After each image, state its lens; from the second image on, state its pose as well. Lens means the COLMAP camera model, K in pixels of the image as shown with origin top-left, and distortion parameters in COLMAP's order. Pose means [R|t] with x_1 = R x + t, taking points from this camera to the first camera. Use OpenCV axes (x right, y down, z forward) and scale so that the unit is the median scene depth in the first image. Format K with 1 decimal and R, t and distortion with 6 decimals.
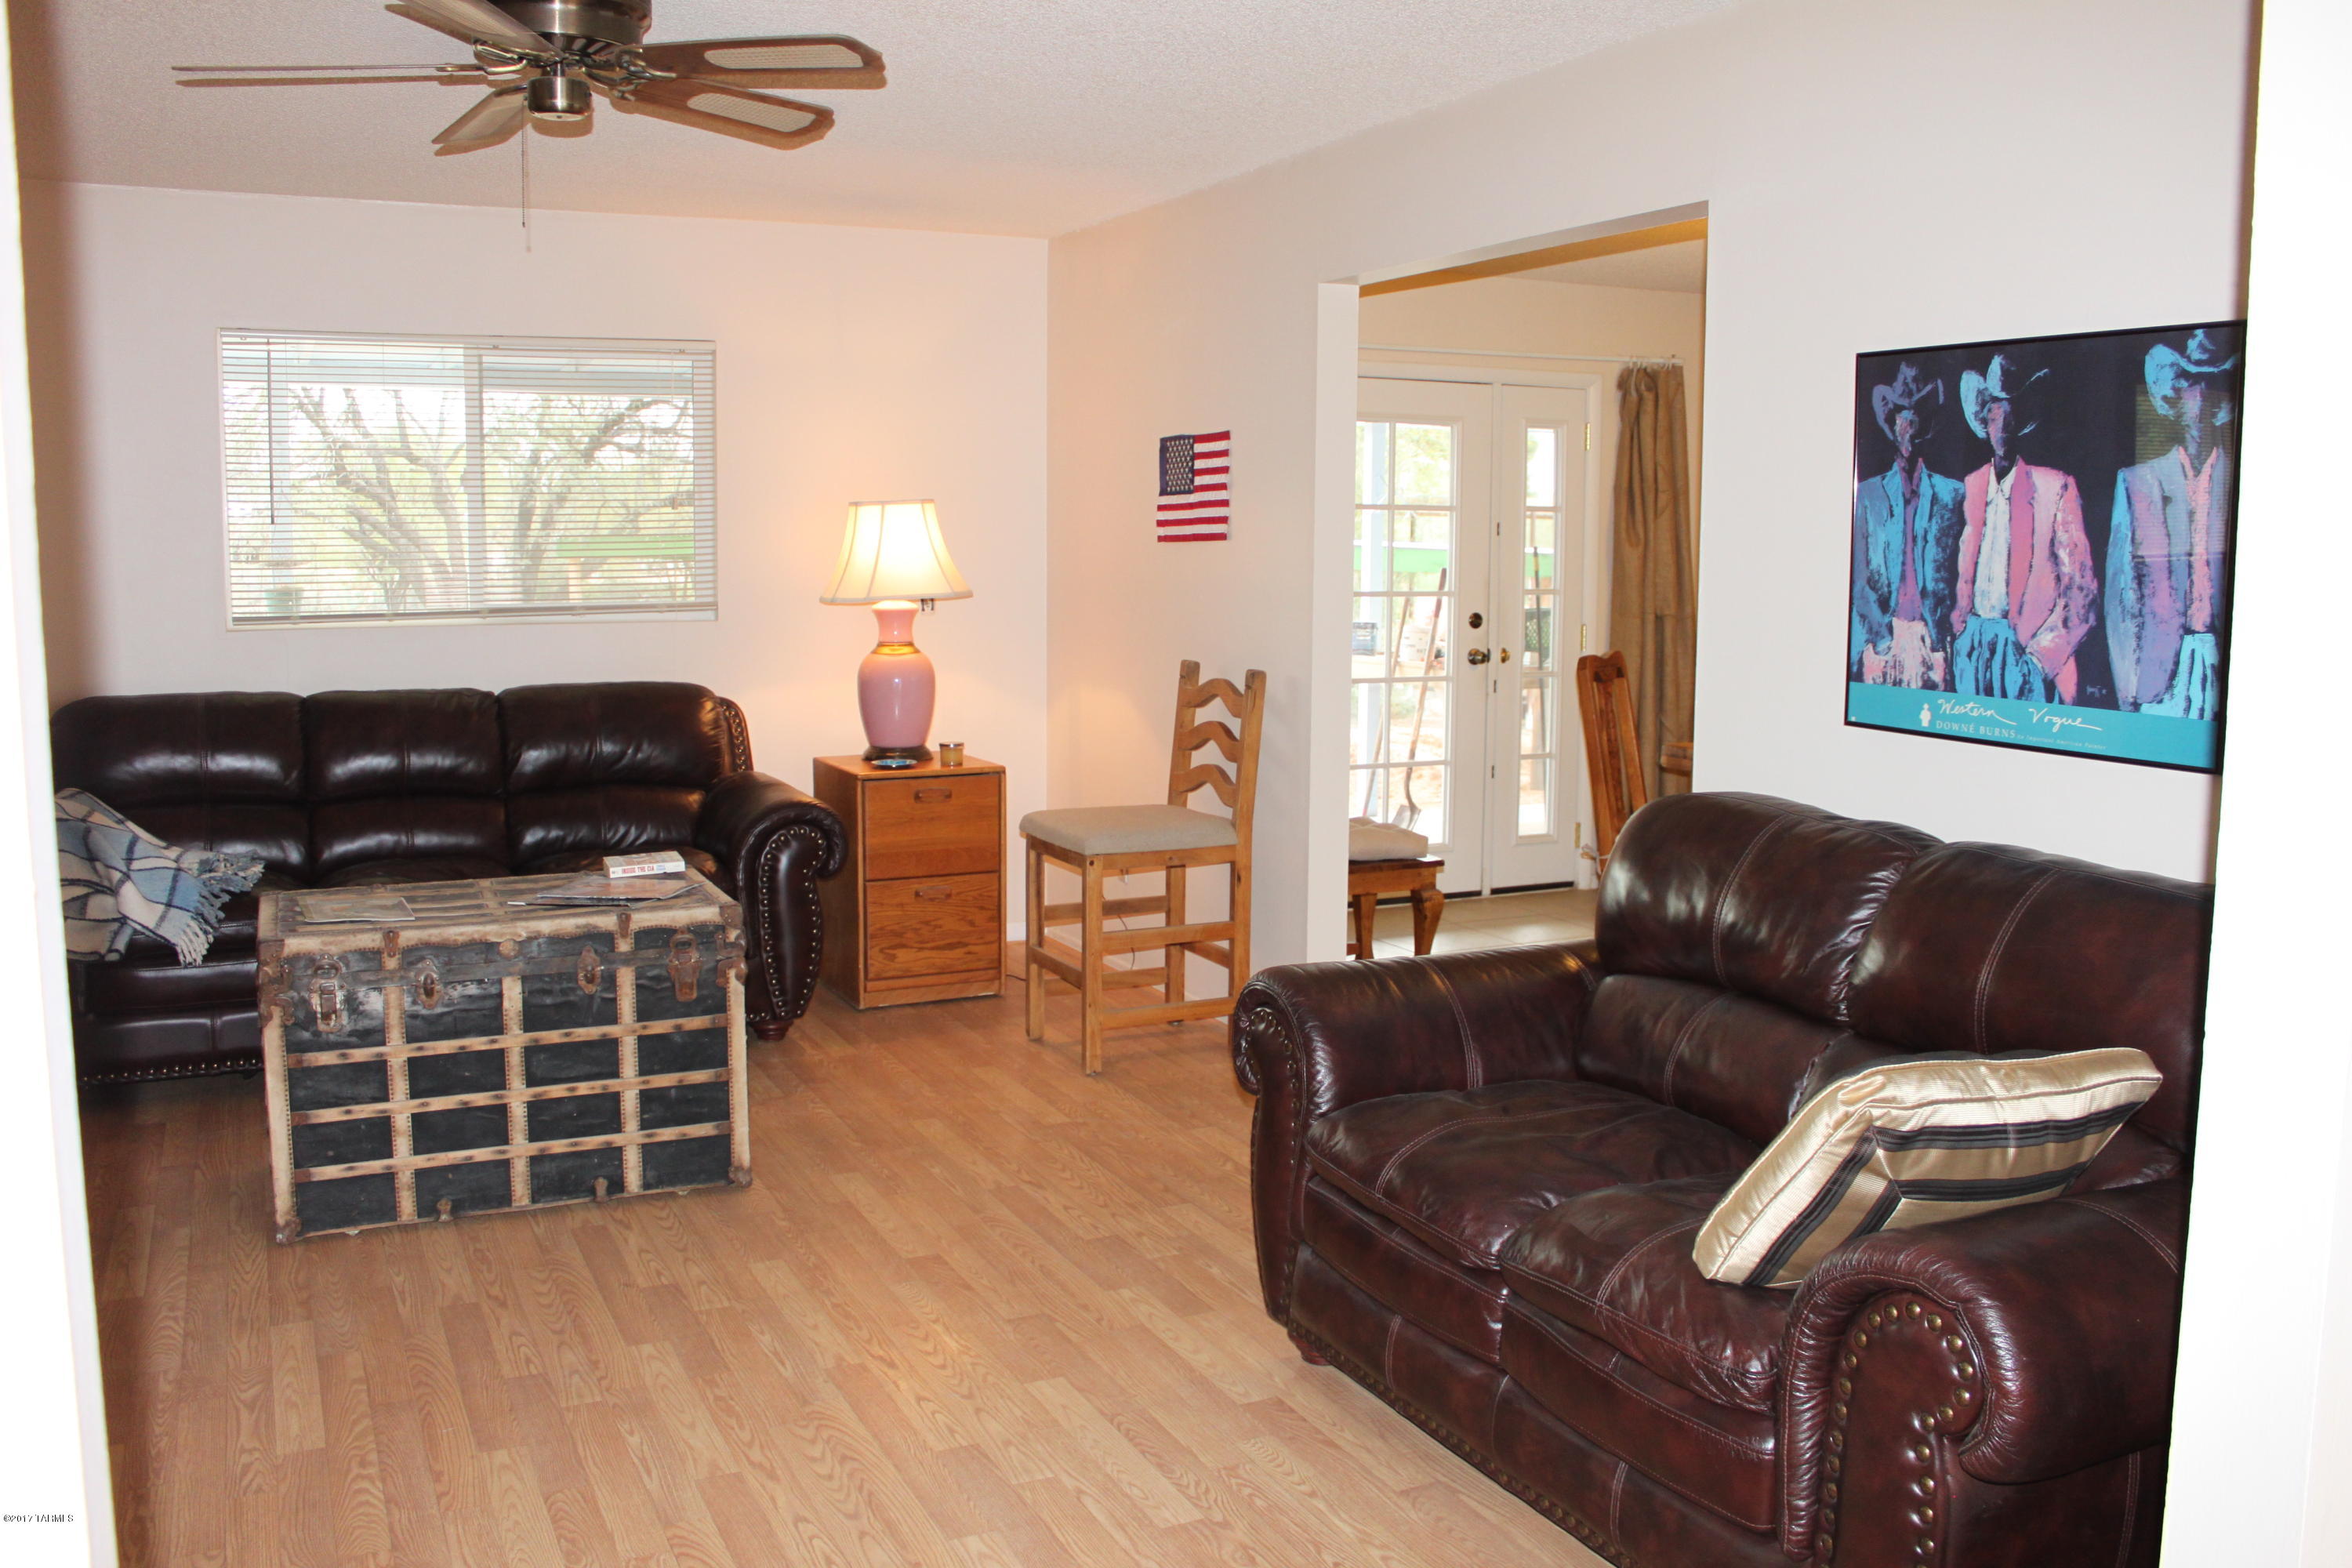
lens RADIAL K [[1935.5, 0, 1176.0], [0, 1935.5, 784.0], [0, 0, 1]] dist [-0.115073, 0.005267]
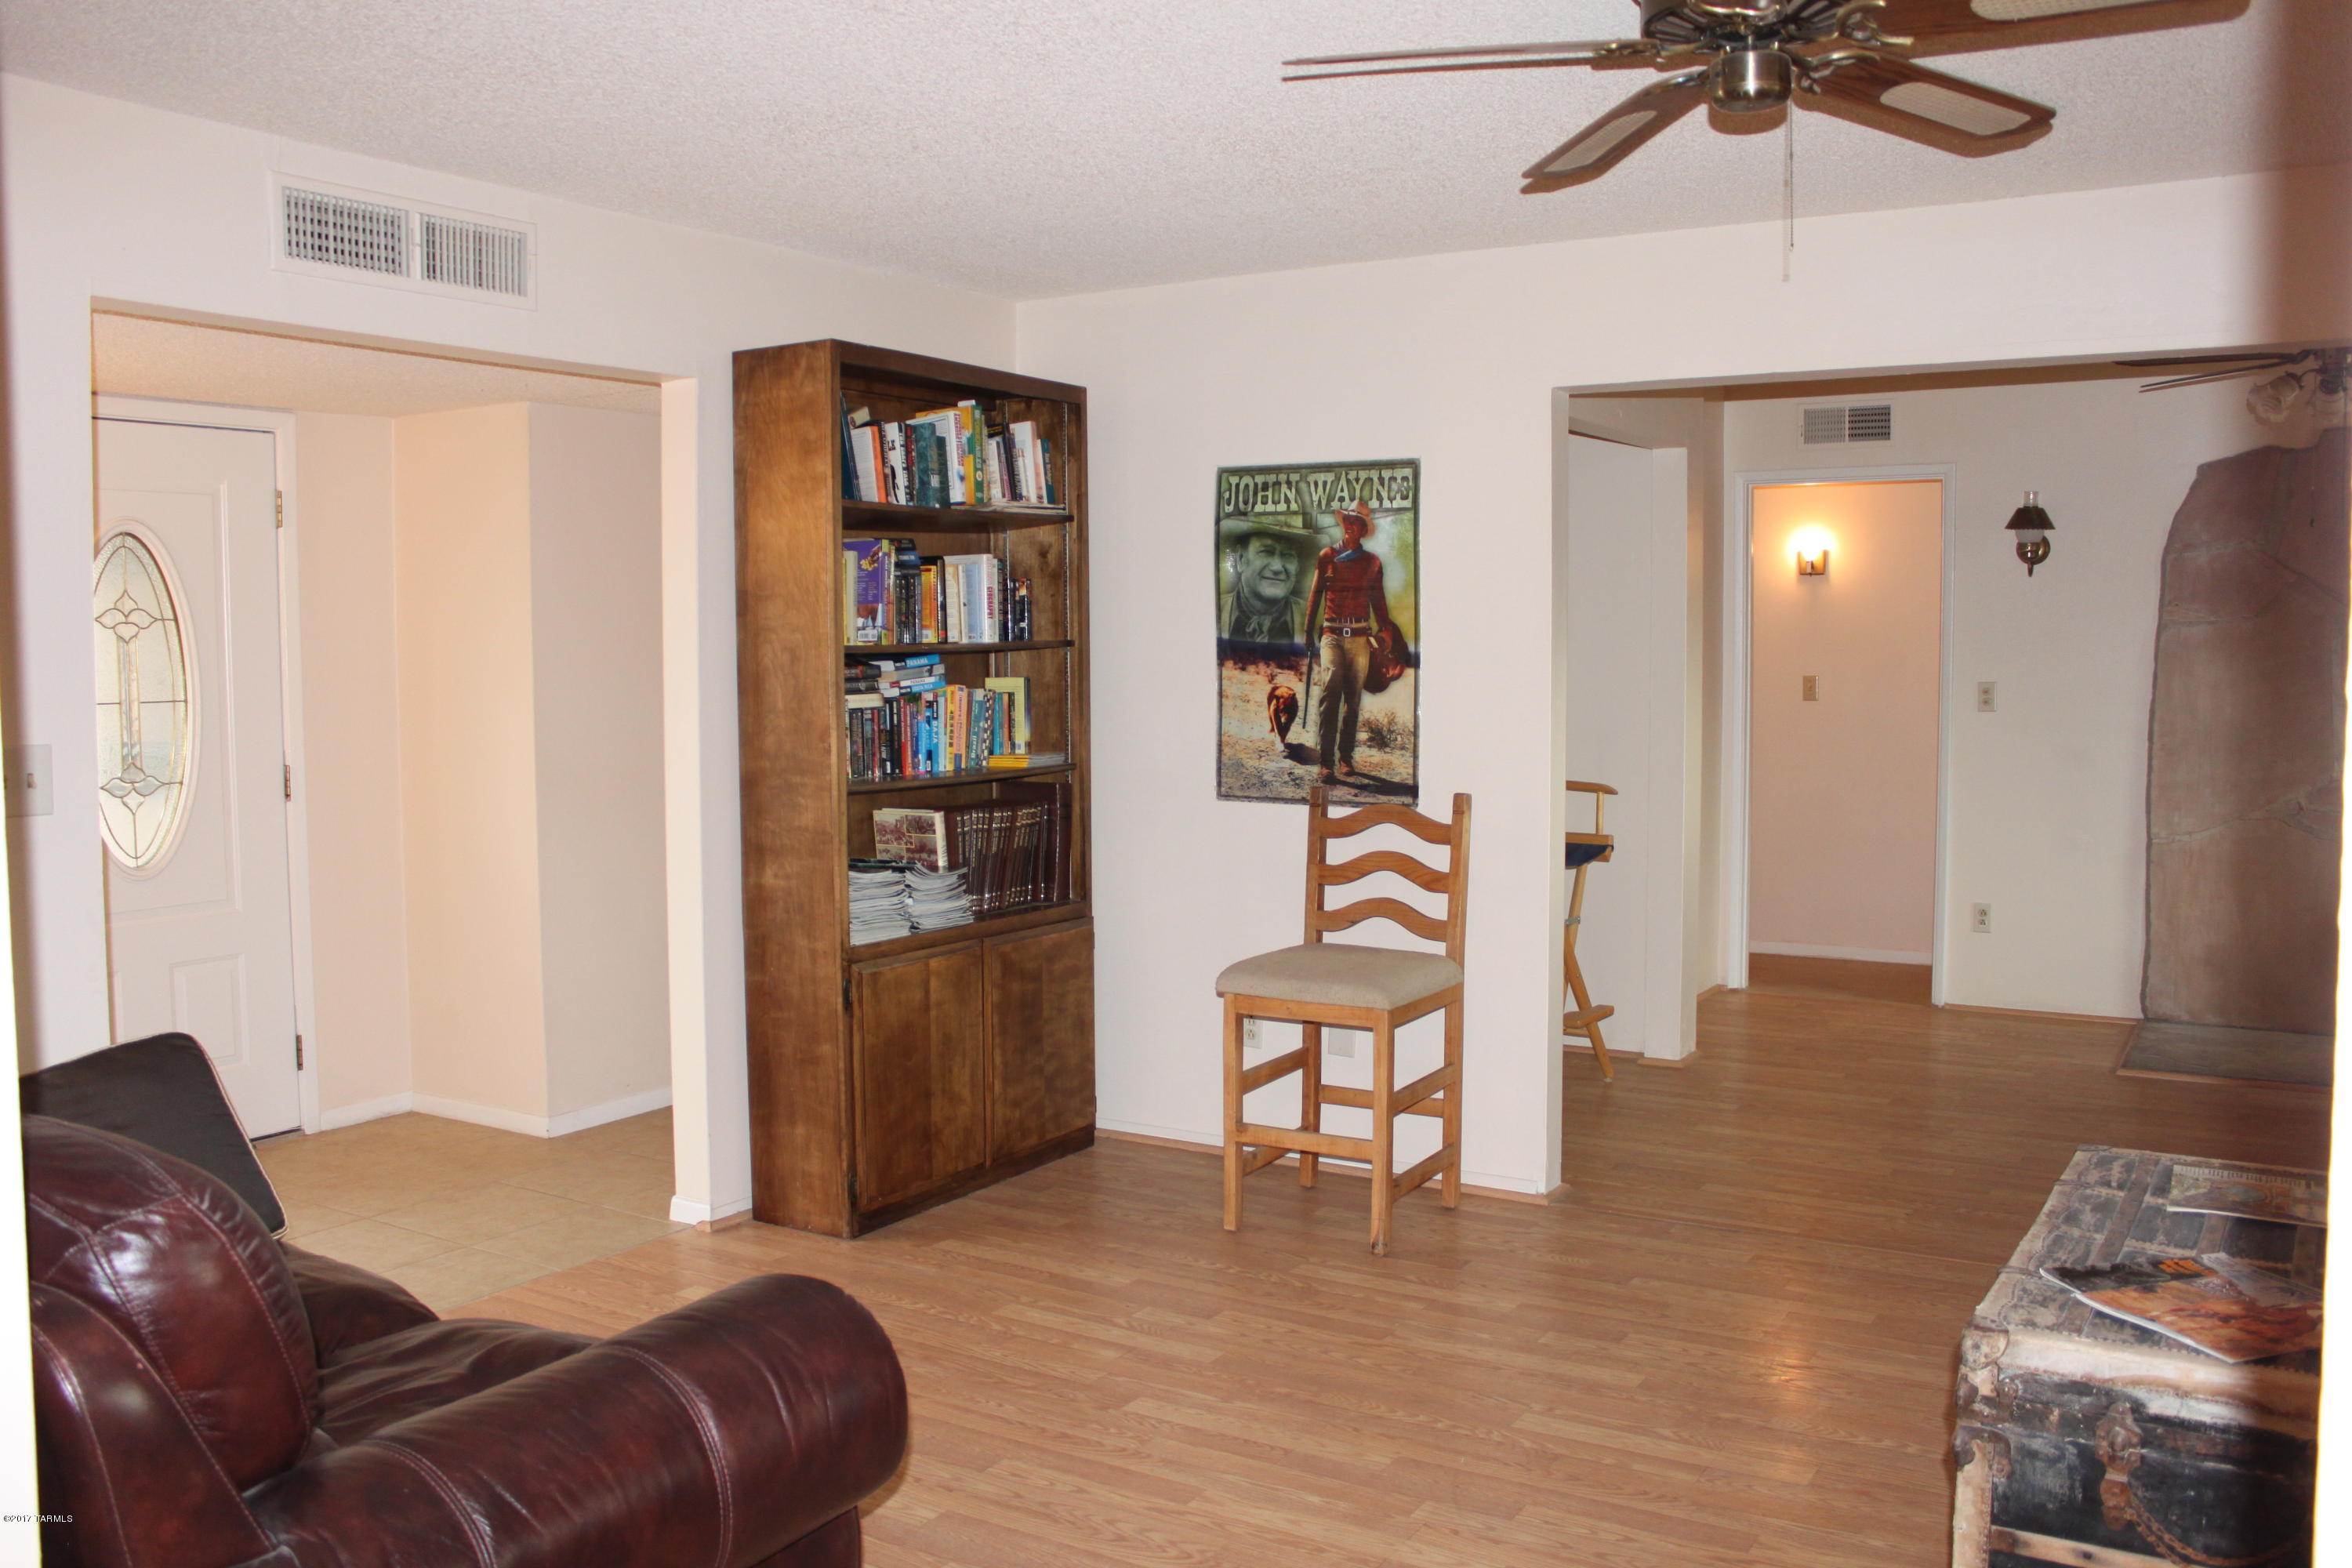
lens RADIAL K [[1996.8, 0, 1176.0], [0, 1996.8, 784.0], [0, 0, 1]] dist [-0.065569, 0.001227]
pose [[-0.853854, 0.029747, -0.519662, 0.254914], [-0.066987, 0.983784, 0.166380, -0.166169], [0.516185, 0.176875, -0.838015, 1.380973]]
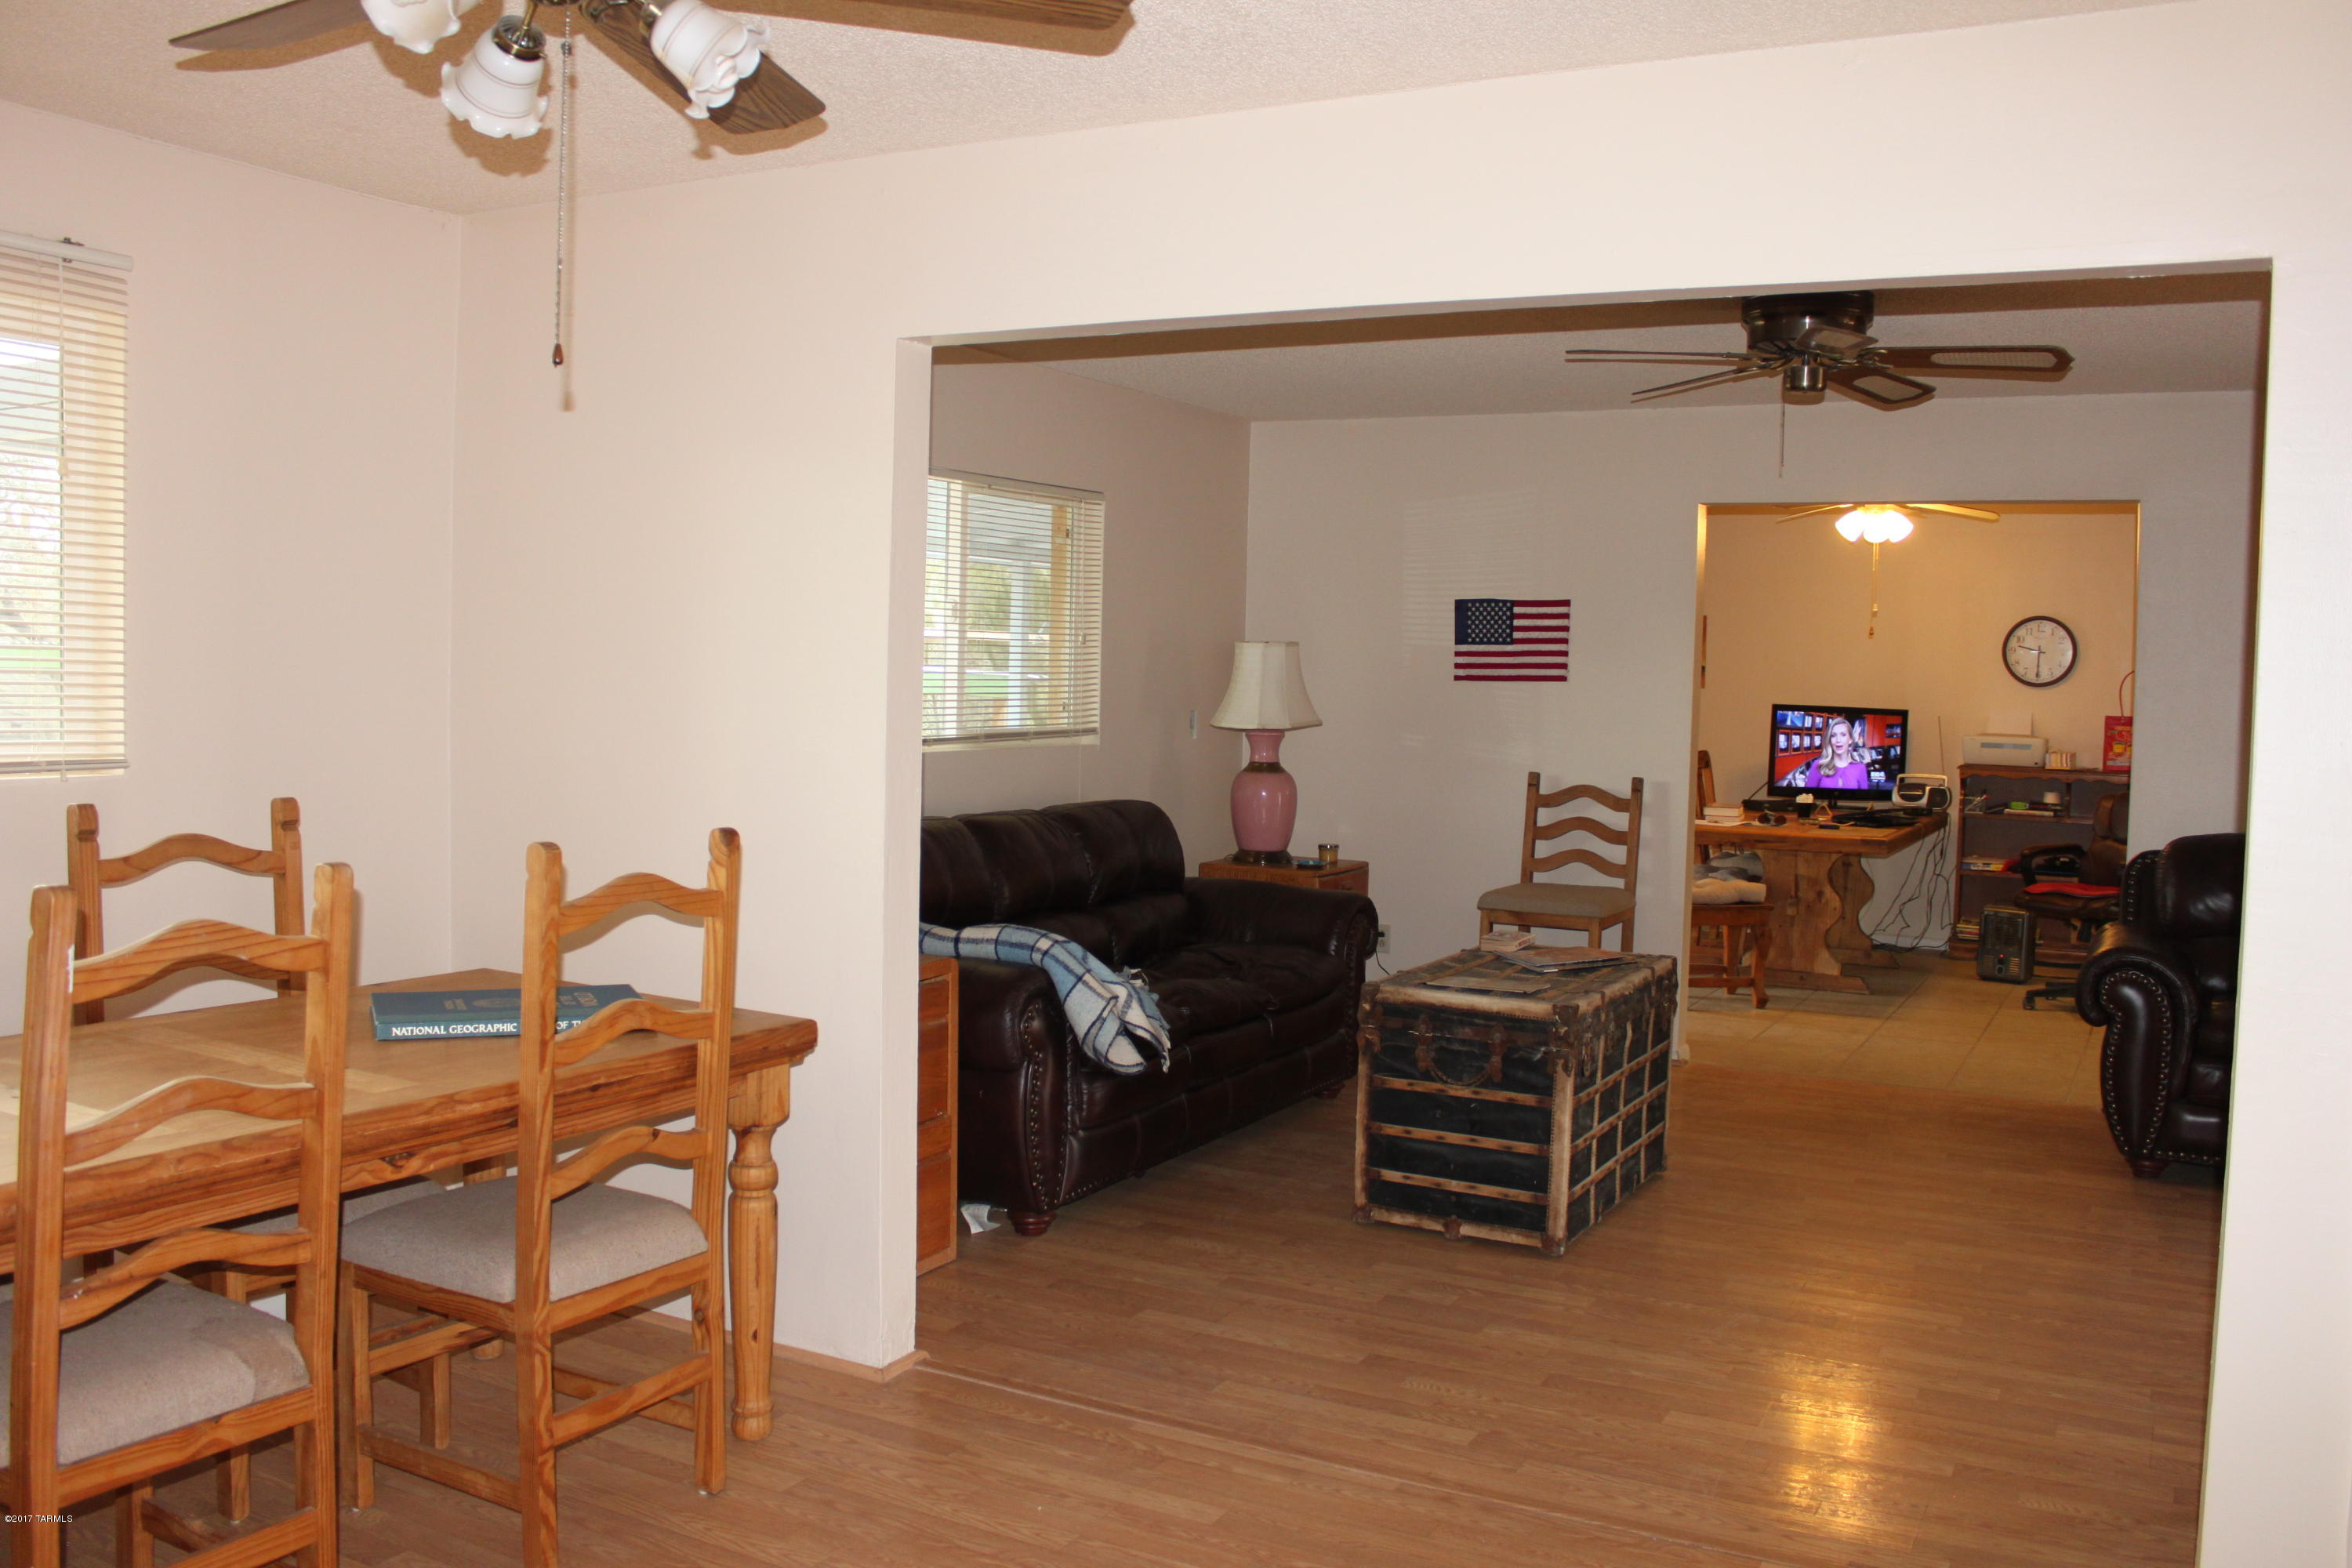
lens RADIAL K [[1996.8, 0, 1176.0], [0, 1996.8, 784.0], [0, 0, 1]] dist [-0.065569, 0.001227]
pose [[0.804820, -0.022466, 0.593094, -1.385117], [0.052140, 0.998096, -0.032946, -0.033293], [-0.591225, 0.057440, 0.804459, 0.075123]]
